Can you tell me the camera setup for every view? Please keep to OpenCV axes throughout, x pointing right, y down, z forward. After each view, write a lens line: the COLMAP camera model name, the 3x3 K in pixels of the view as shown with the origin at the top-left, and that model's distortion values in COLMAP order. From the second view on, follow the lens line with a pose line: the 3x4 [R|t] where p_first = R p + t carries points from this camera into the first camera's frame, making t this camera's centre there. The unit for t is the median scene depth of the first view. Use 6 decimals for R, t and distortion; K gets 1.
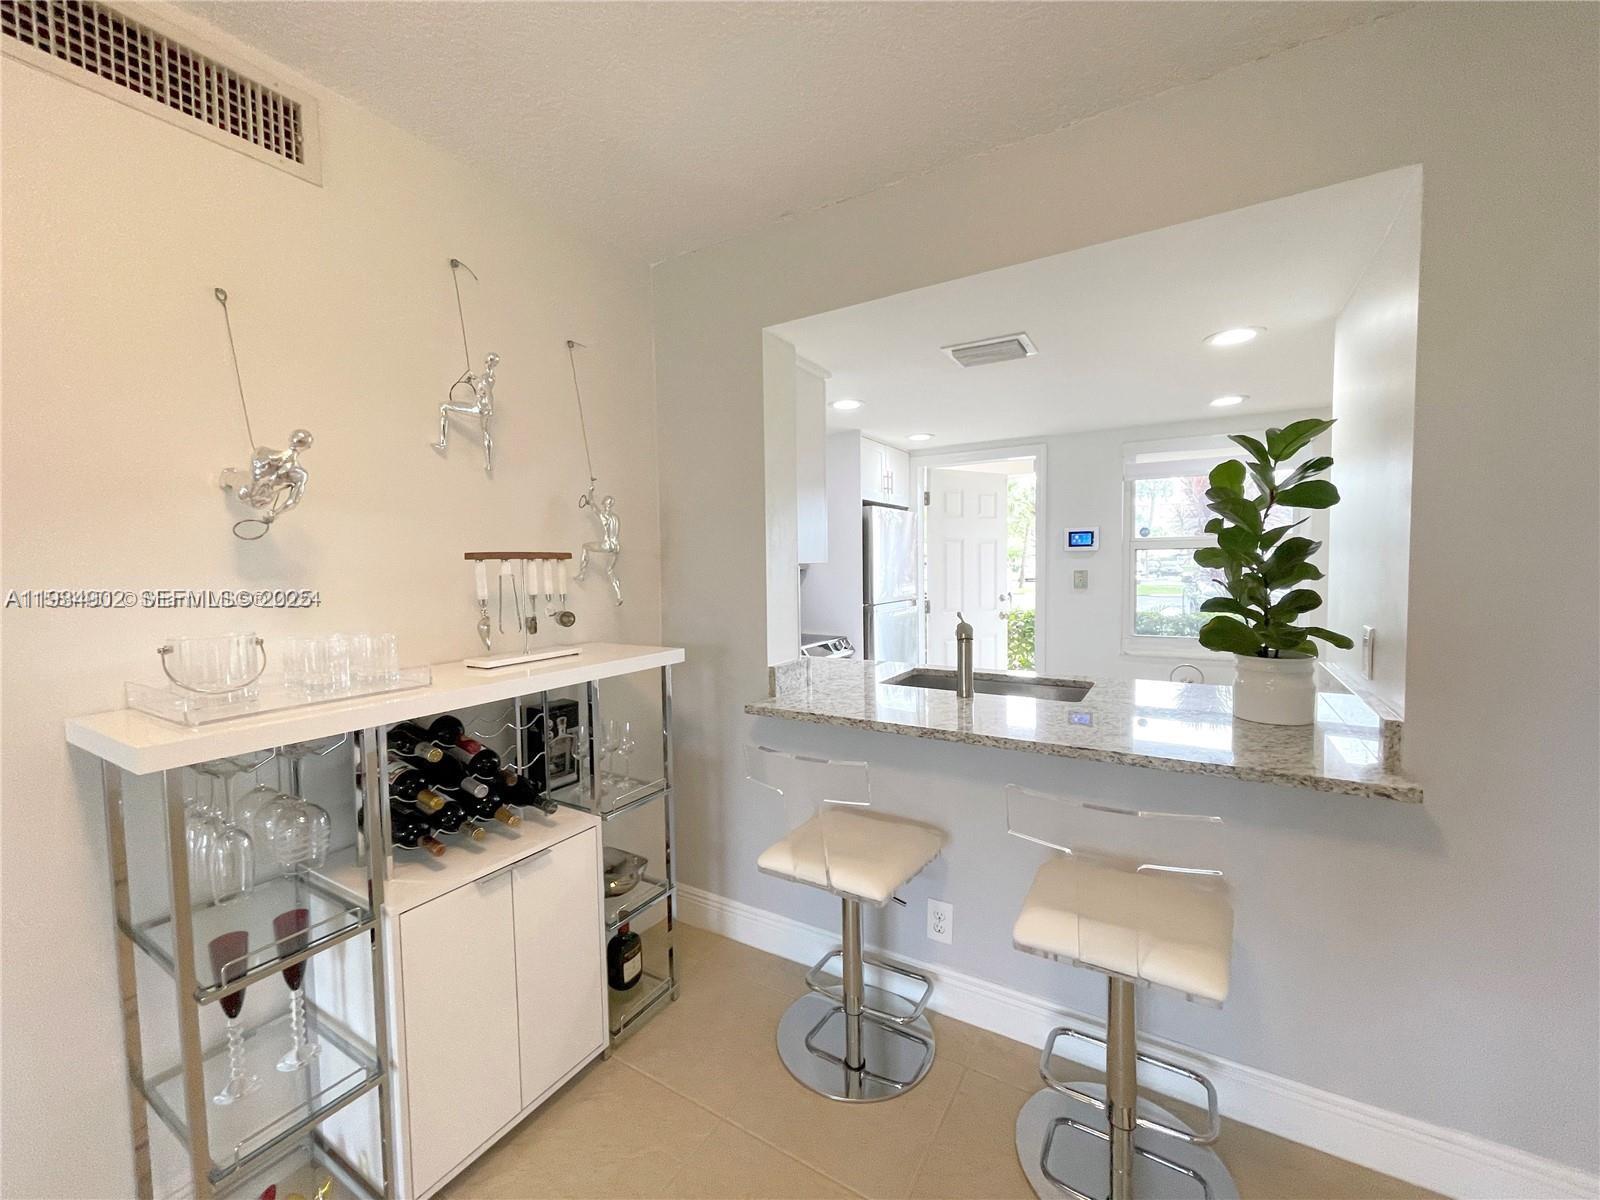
lens RADIAL K [[652.2, 0, 789.5], [0, 652.2, 586.2], [0, 0, 1]] dist [-0.001754, 0.000698]
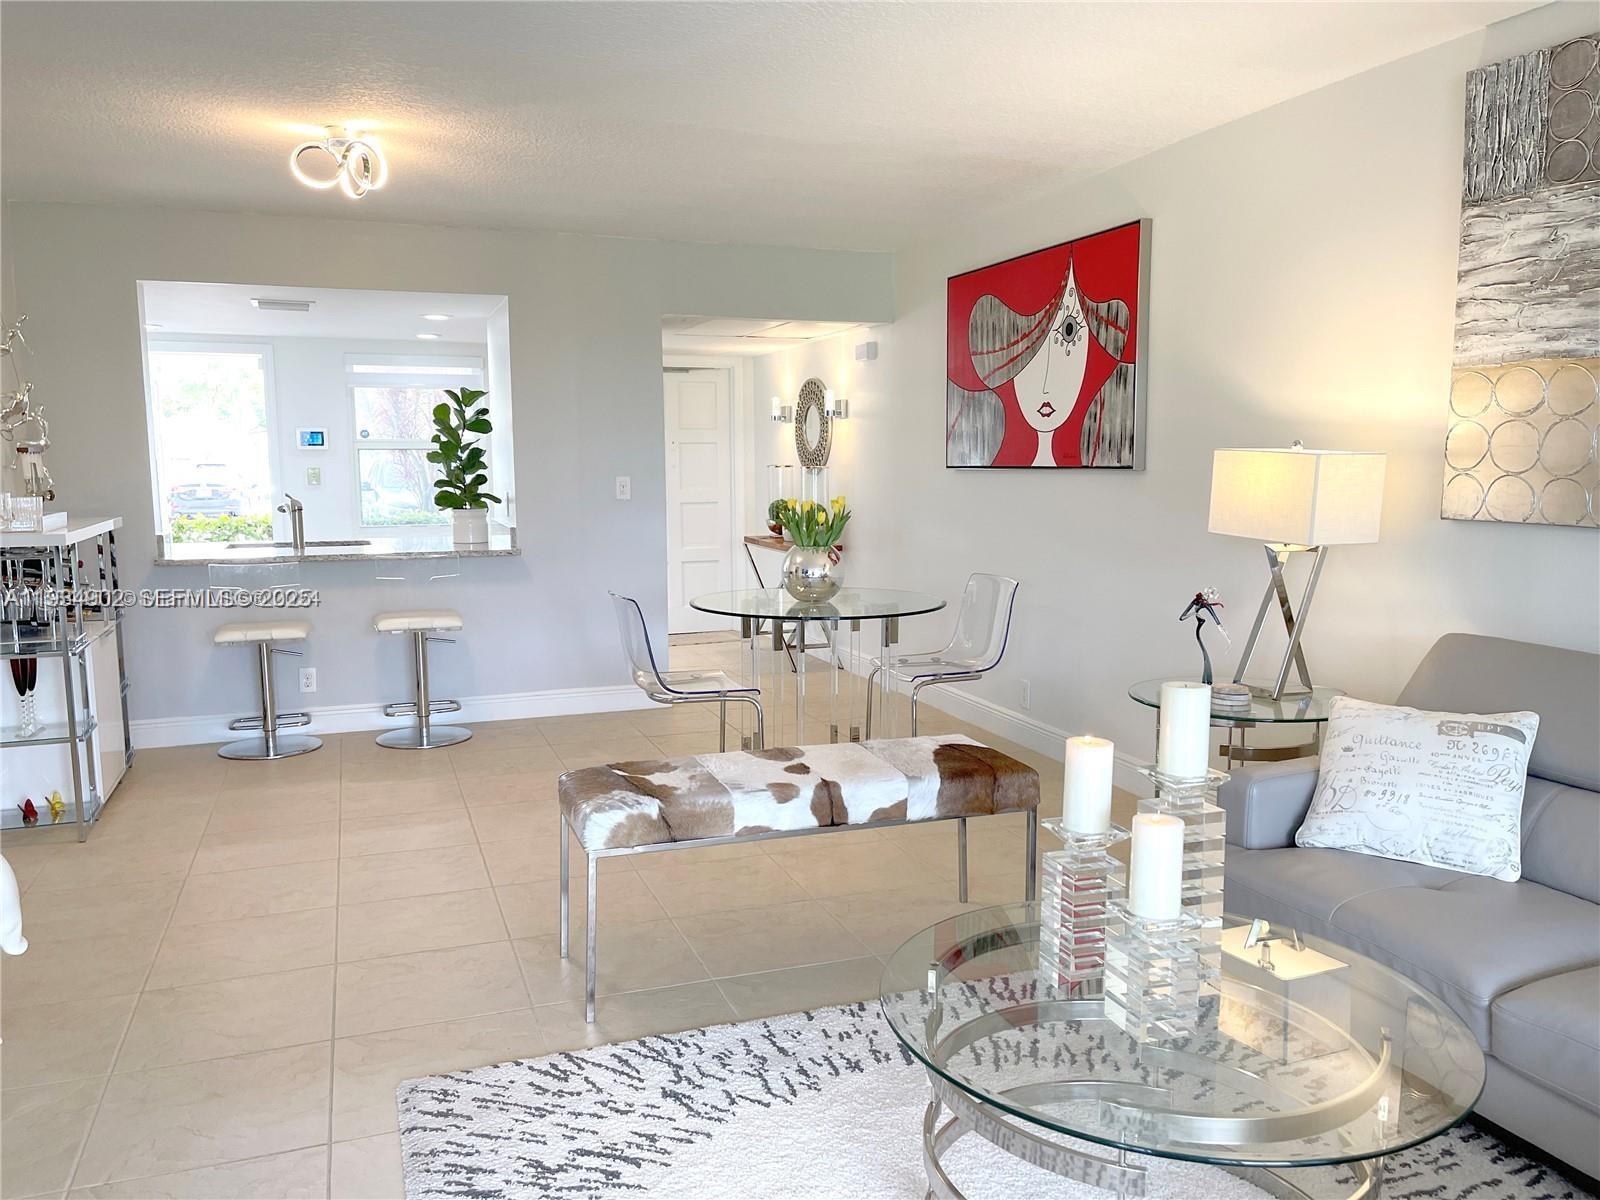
lens RADIAL K [[1221.4, 0, 786.7], [0, 1221.4, 607.0], [0, 0, 1]] dist [0.061321, -0.067477]
pose [[0.613688, -0.085793, 0.784874, -1.503279], [0.023686, 0.995632, 0.090311, 0.087019], [-0.789193, -0.036833, 0.613040, -1.911775]]
